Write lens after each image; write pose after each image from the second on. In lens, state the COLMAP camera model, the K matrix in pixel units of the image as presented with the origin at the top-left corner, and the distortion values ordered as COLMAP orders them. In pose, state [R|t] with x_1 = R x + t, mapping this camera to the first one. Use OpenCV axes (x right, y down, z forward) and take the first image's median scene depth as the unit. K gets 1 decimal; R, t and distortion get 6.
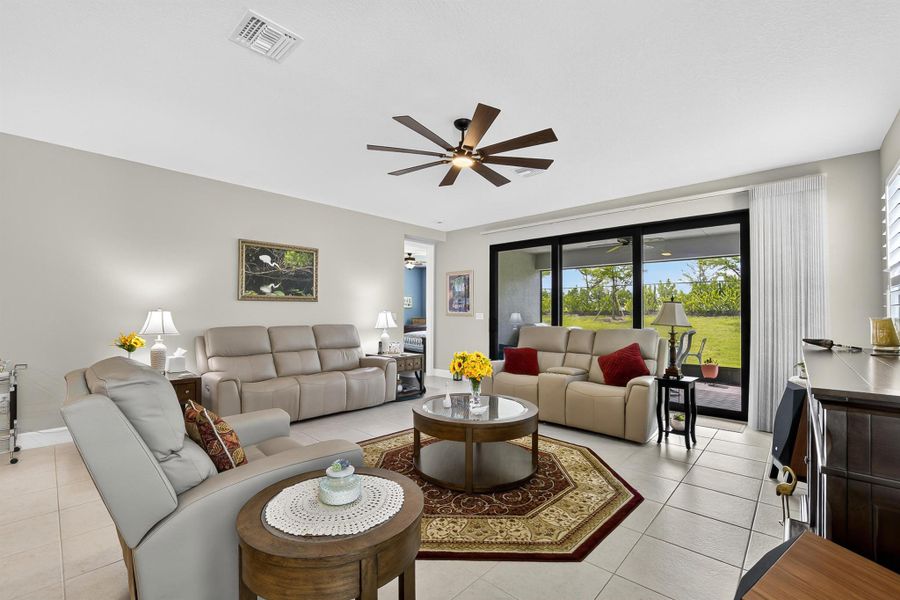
lens RADIAL K [[384.0, 0, 446.6], [0, 384.0, 308.3], [0, 0, 1]] dist [-0.001762, -0.000250]
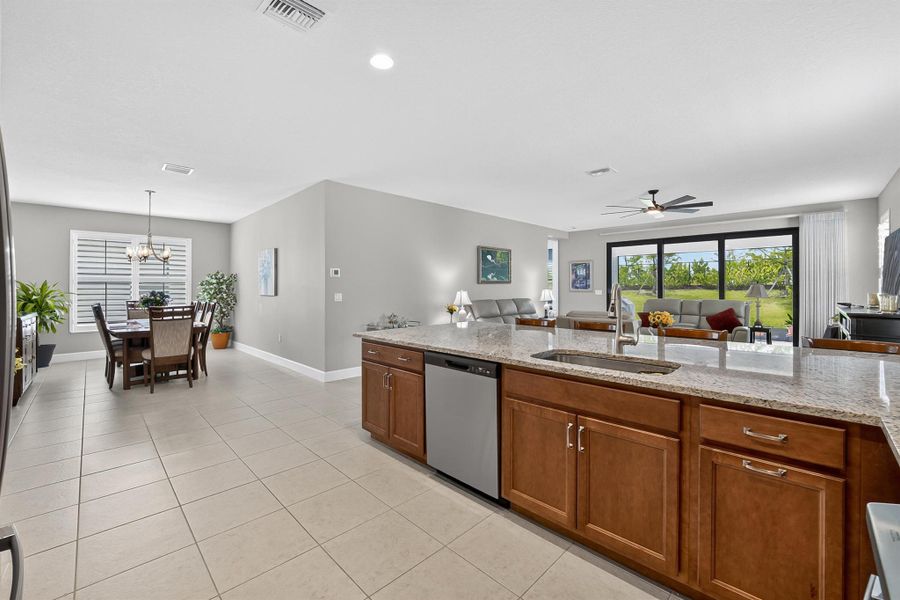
lens RADIAL K [[368.2, 0, 467.2], [0, 368.2, 289.6], [0, 0, 1]] dist [0.000490, 0.000059]
pose [[0.999947, -0.006233, -0.008191, -0.501744], [0.006377, 0.999822, 0.017734, -0.020948], [0.008079, -0.017786, 0.999809, -0.482379]]
